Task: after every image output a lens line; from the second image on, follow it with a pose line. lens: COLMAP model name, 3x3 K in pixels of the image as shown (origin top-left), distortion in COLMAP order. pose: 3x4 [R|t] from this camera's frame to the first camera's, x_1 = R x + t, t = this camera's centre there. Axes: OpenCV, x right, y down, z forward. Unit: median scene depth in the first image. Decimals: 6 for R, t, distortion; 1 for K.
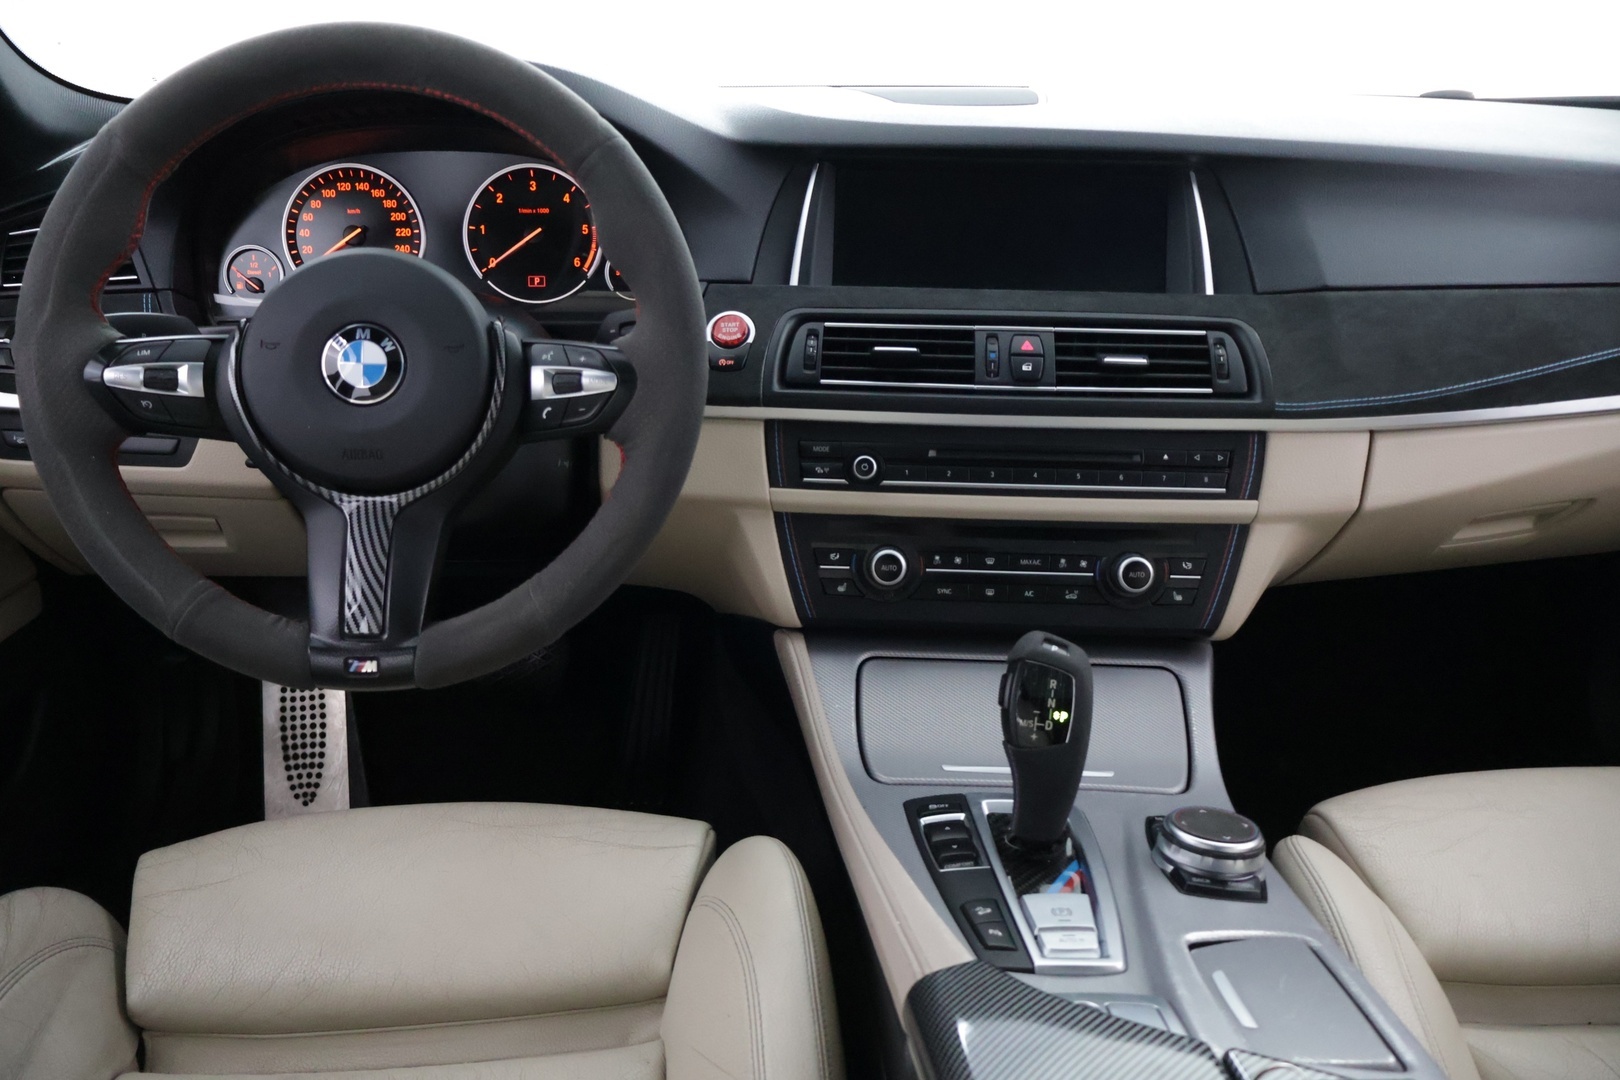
lens RADIAL K [[1365.5, 0, 805.0], [0, 1365.5, 534.1], [0, 0, 1]] dist [0.005866, 0.000091]
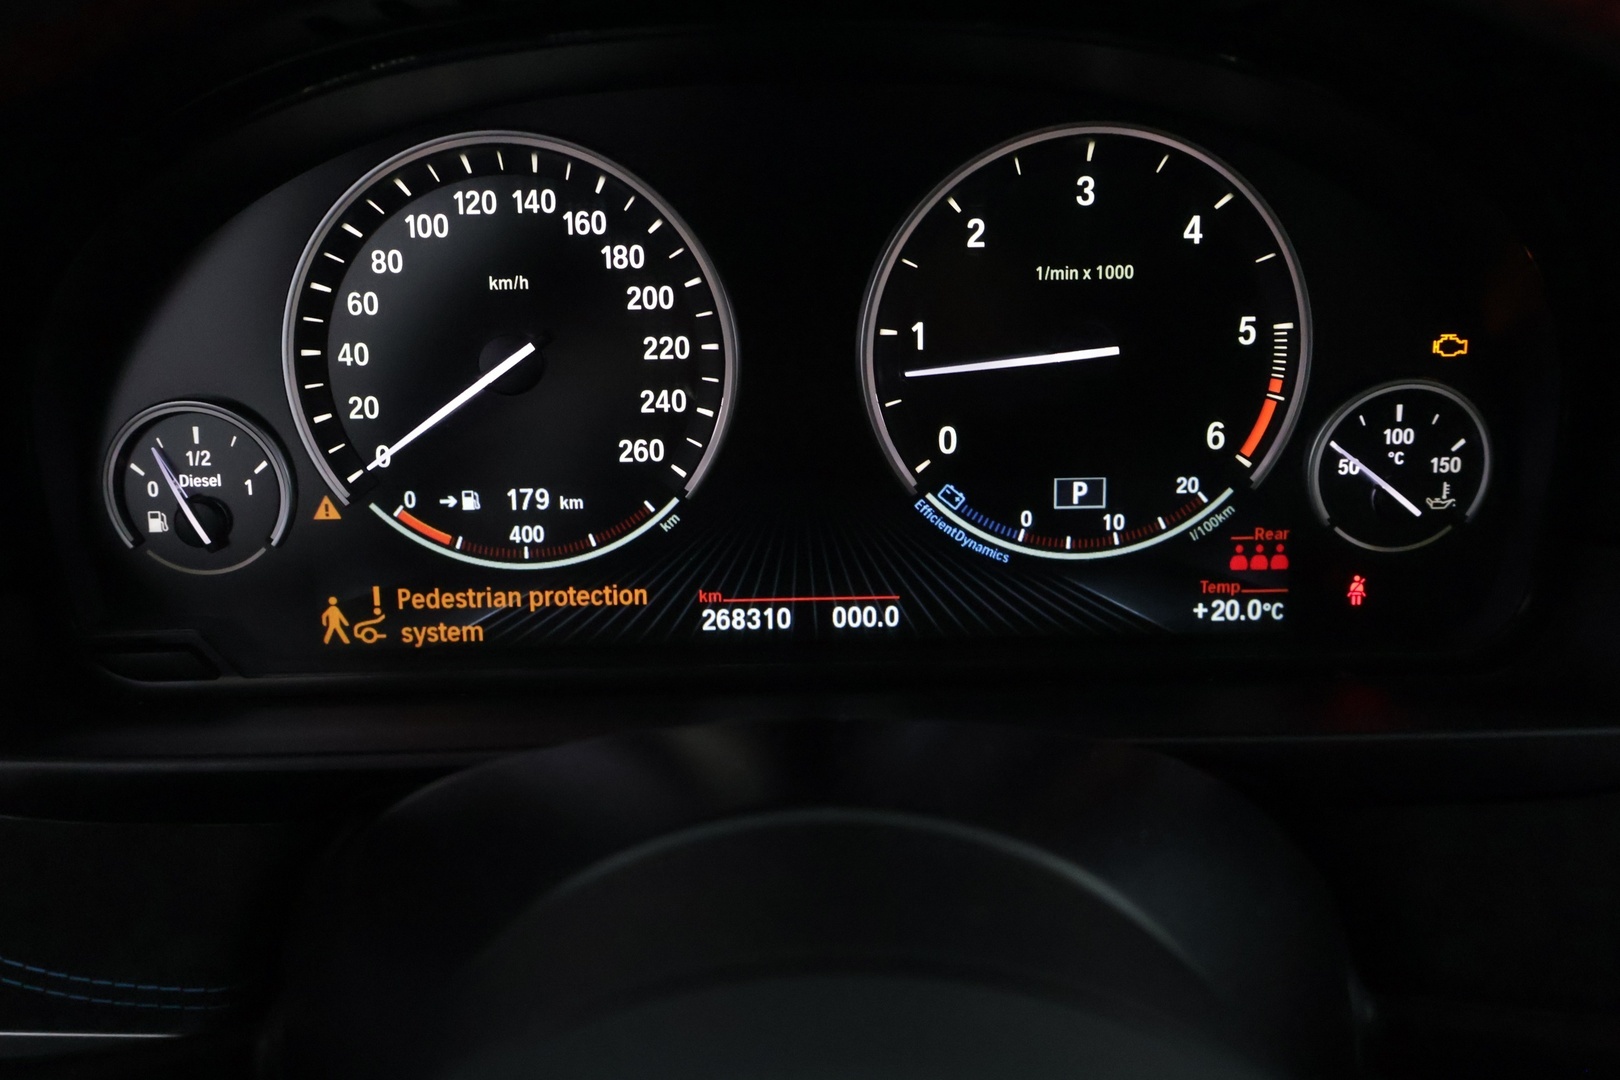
lens RADIAL K [[1512.5, 0, 820.2], [0, 1512.5, 541.3], [0, 0, 1]] dist [0.023997, 0.000000]
pose [[0.998421, 0.007661, -0.055654, -0.254178], [-0.001465, 0.993872, 0.110528, -0.228331], [0.056160, -0.110271, 0.992314, 0.695838]]
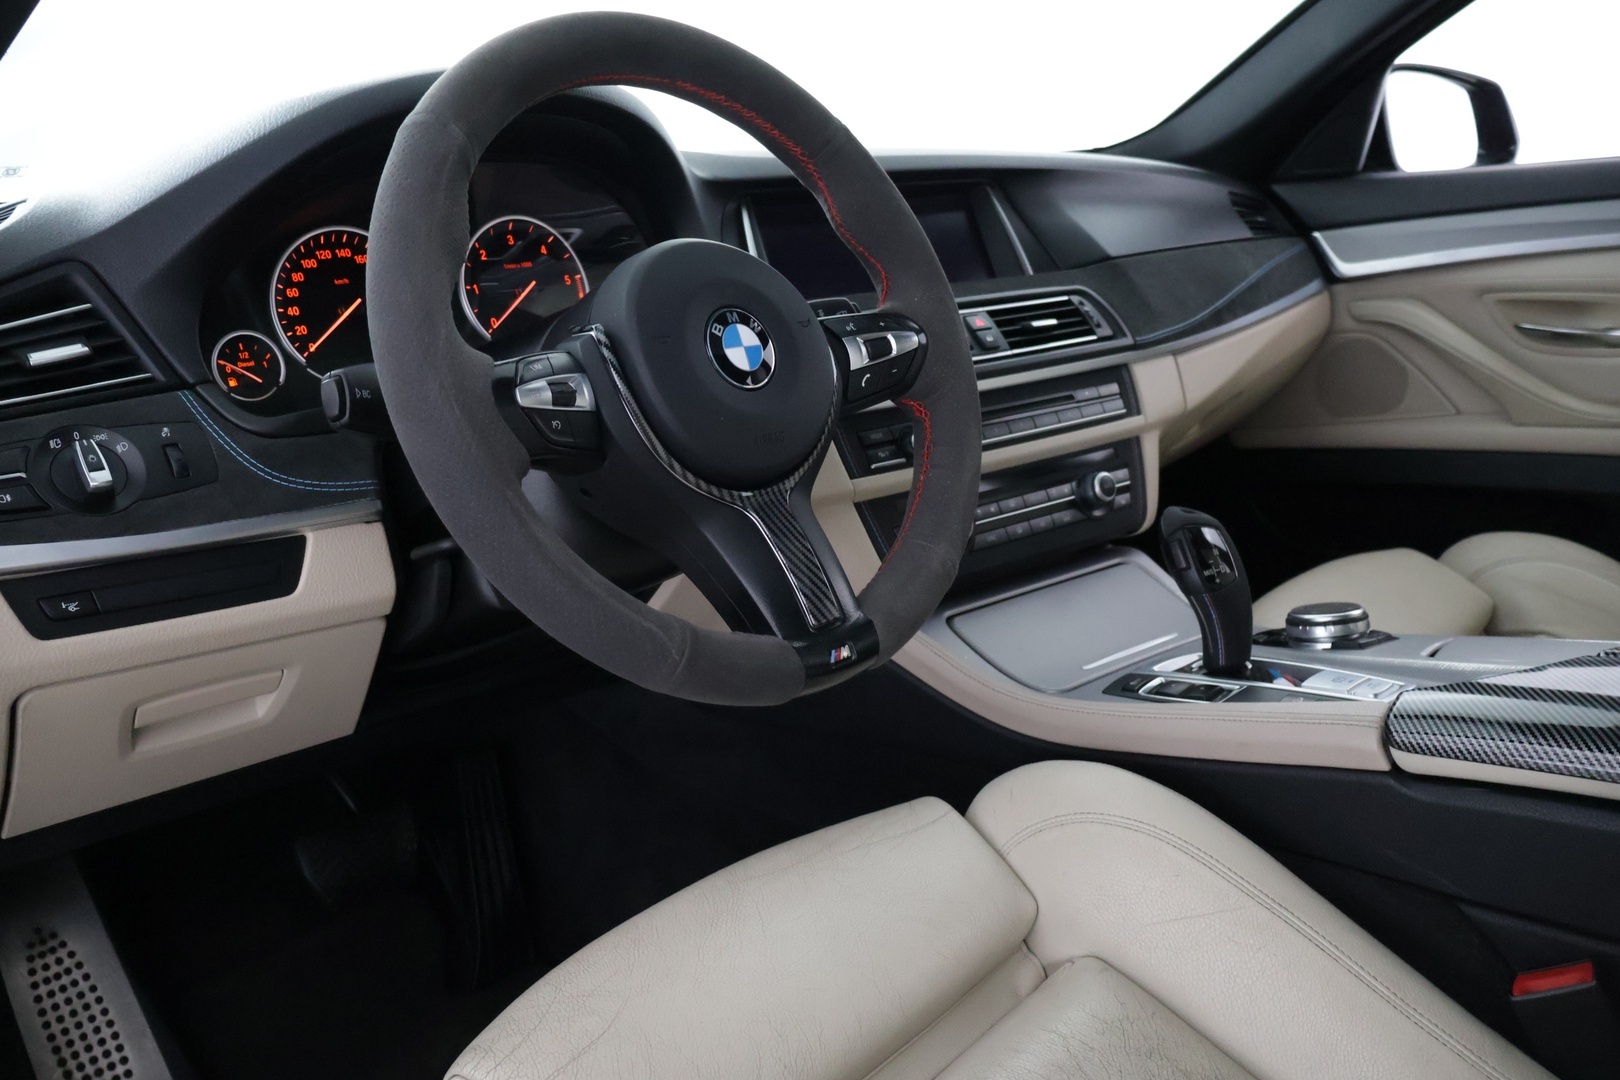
lens RADIAL K [[1365.5, 0, 808.1], [0, 1365.5, 536.5], [0, 0, 1]] dist [0.005866, 0.000091]
pose [[0.749049, -0.210755, 0.628099, -0.719598], [0.304184, 0.951622, -0.043448, 0.043130], [-0.588556, 0.223603, 0.776919, 0.212889]]
